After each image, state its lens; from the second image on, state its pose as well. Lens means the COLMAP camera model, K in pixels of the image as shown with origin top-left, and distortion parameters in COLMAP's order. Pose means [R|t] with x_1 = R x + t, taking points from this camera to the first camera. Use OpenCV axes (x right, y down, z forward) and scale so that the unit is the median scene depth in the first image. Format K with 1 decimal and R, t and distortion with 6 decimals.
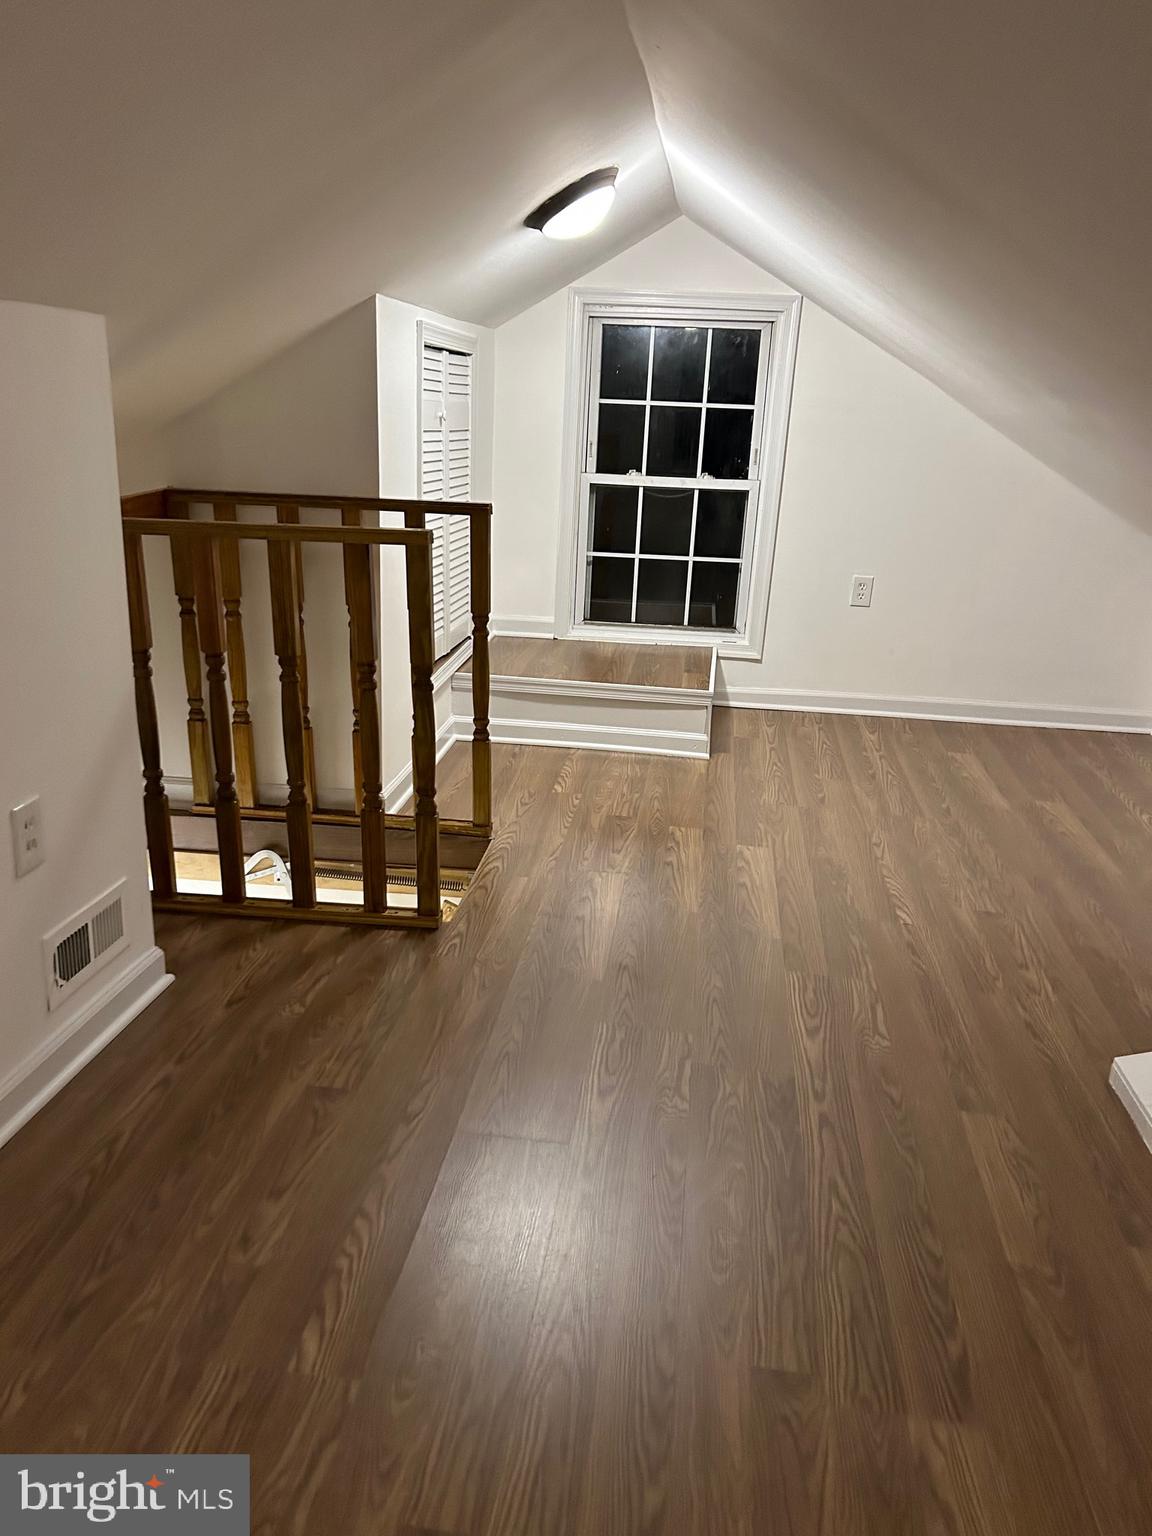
lens RADIAL K [[1144.9, 0, 569.2], [0, 1144.9, 768.5], [0, 0, 1]] dist [0.110693, -0.163213]
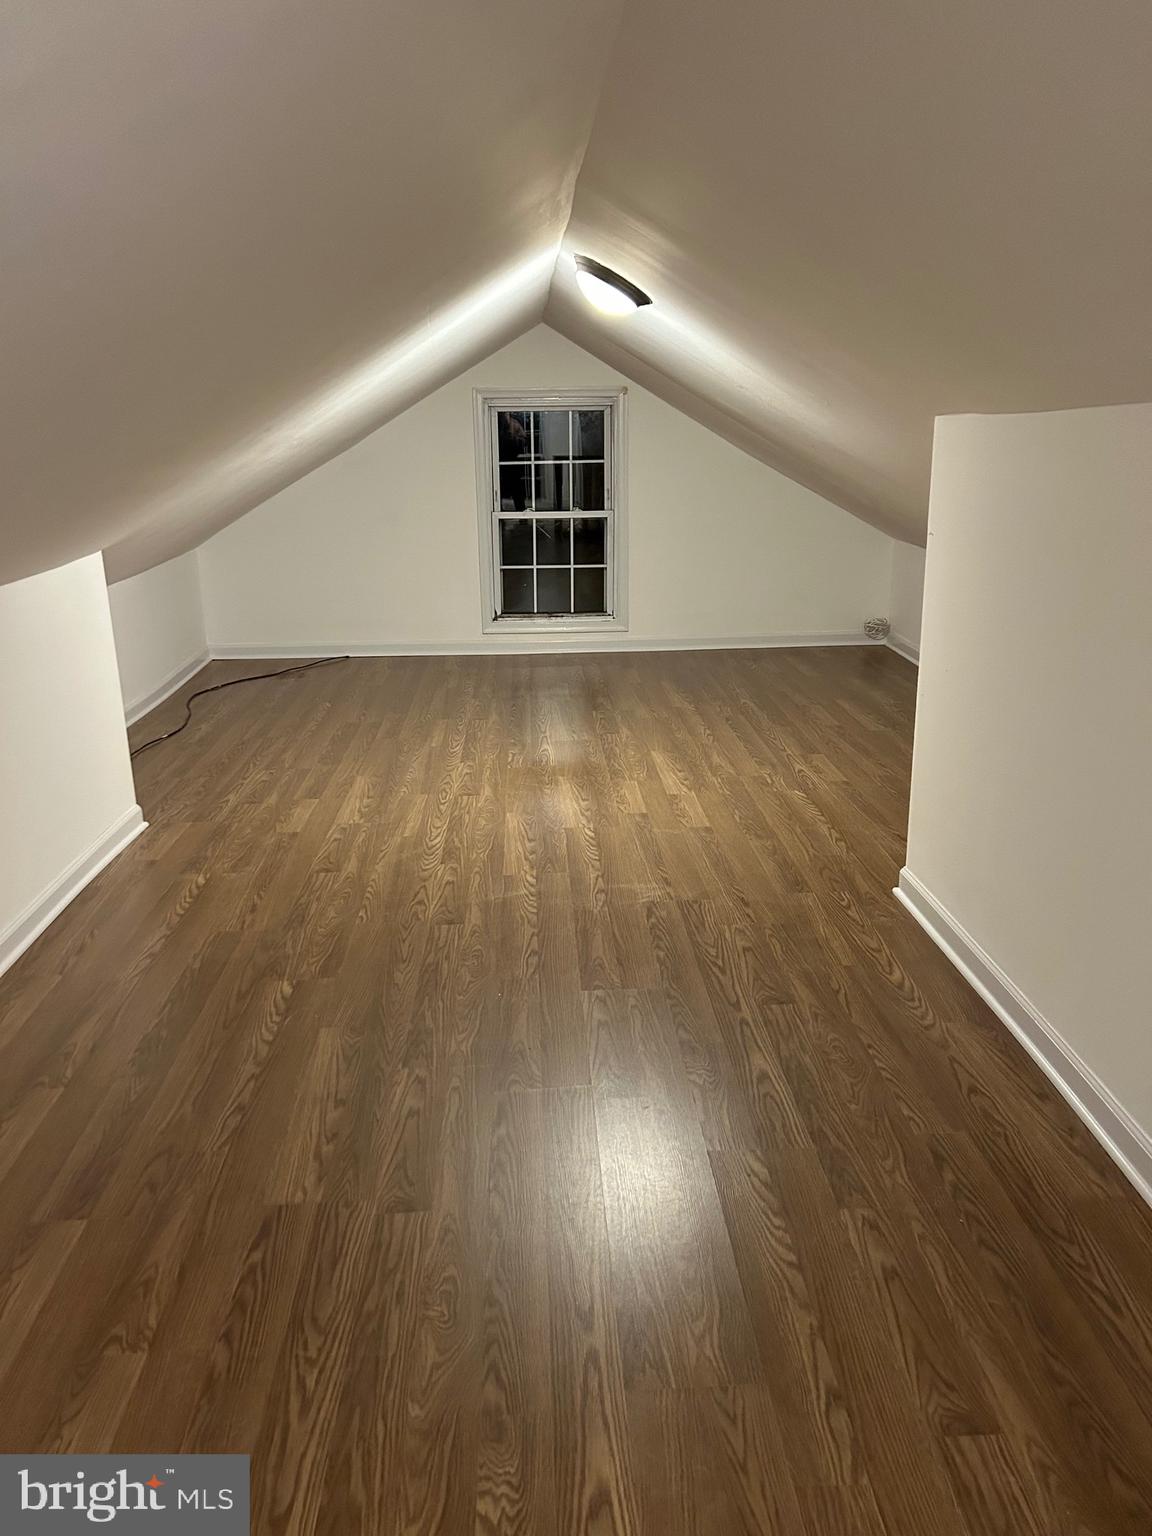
lens RADIAL K [[1144.9, 0, 569.2], [0, 1144.9, 768.5], [0, 0, 1]] dist [0.110693, -0.163213]
pose [[-0.984986, 0.023061, -0.171085, 0.079033], [-0.076652, 0.829565, 0.553124, -0.229378], [0.154682, 0.557934, -0.815343, 0.665921]]
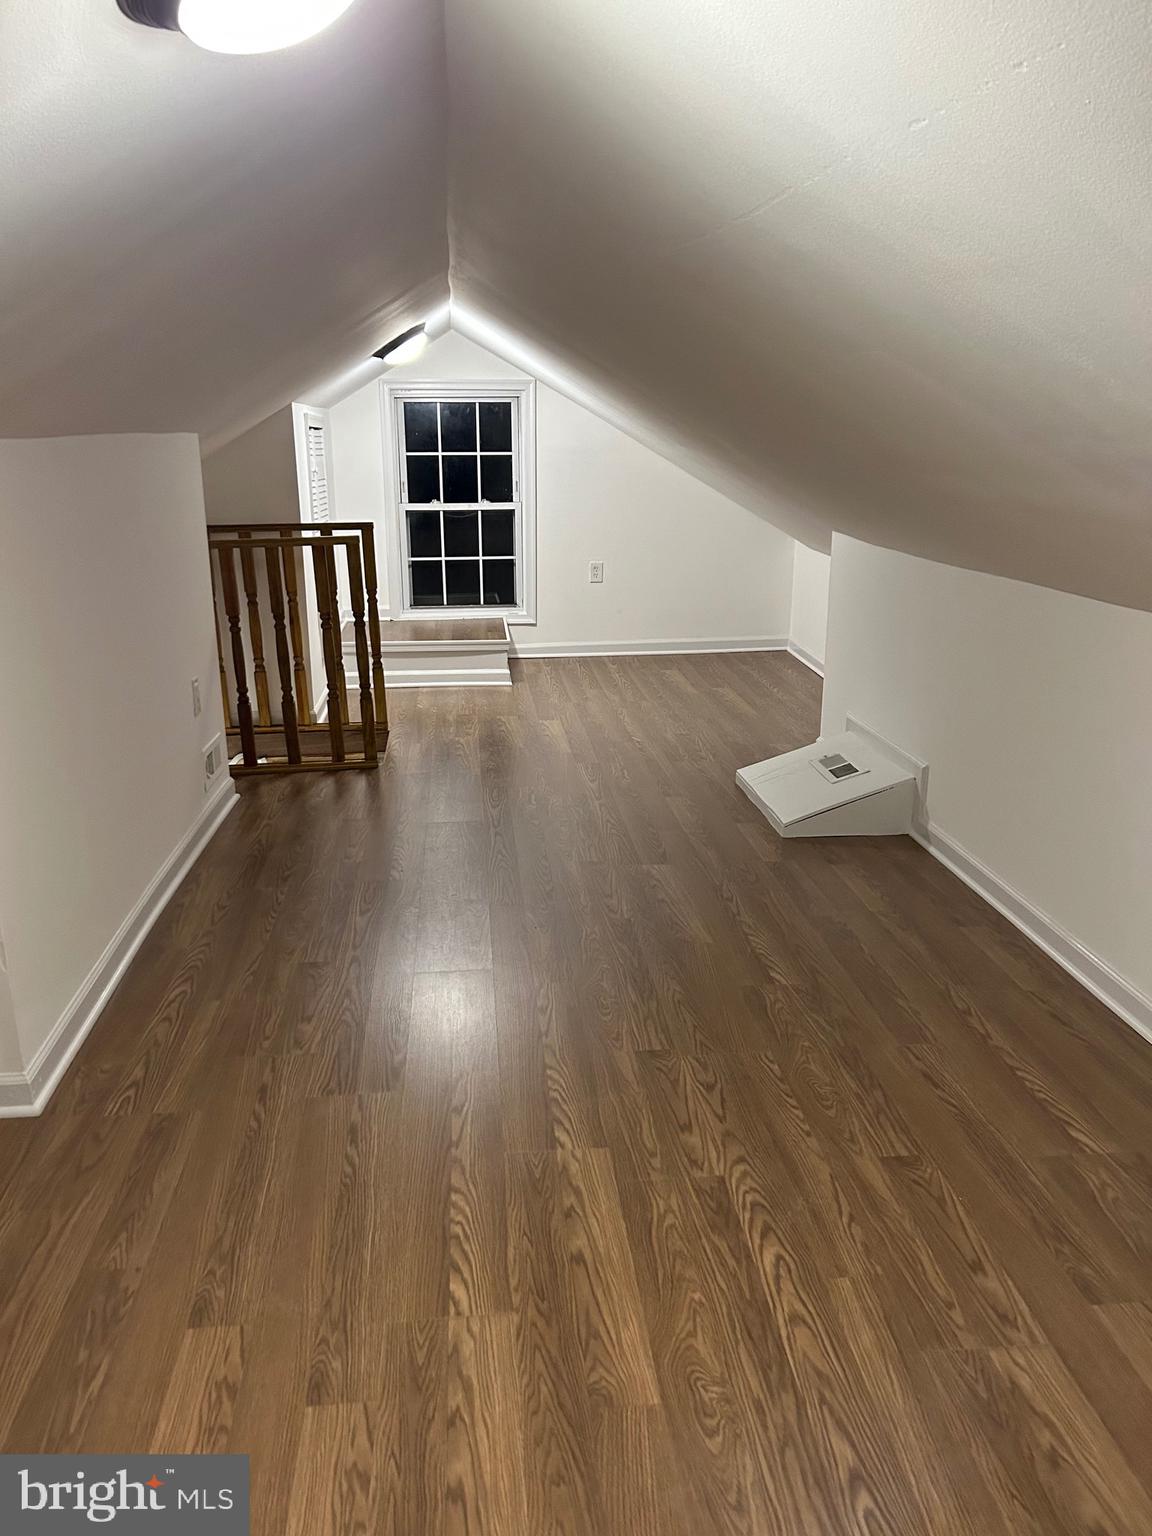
lens RADIAL K [[1144.9, 0, 569.2], [0, 1144.9, 768.5], [0, 0, 1]] dist [0.110693, -0.163213]
pose [[0.974008, -0.107025, 0.199635, -0.118436], [0.112353, 0.993547, -0.015516, 0.133242], [-0.196686, 0.037542, 0.979747, -0.495637]]
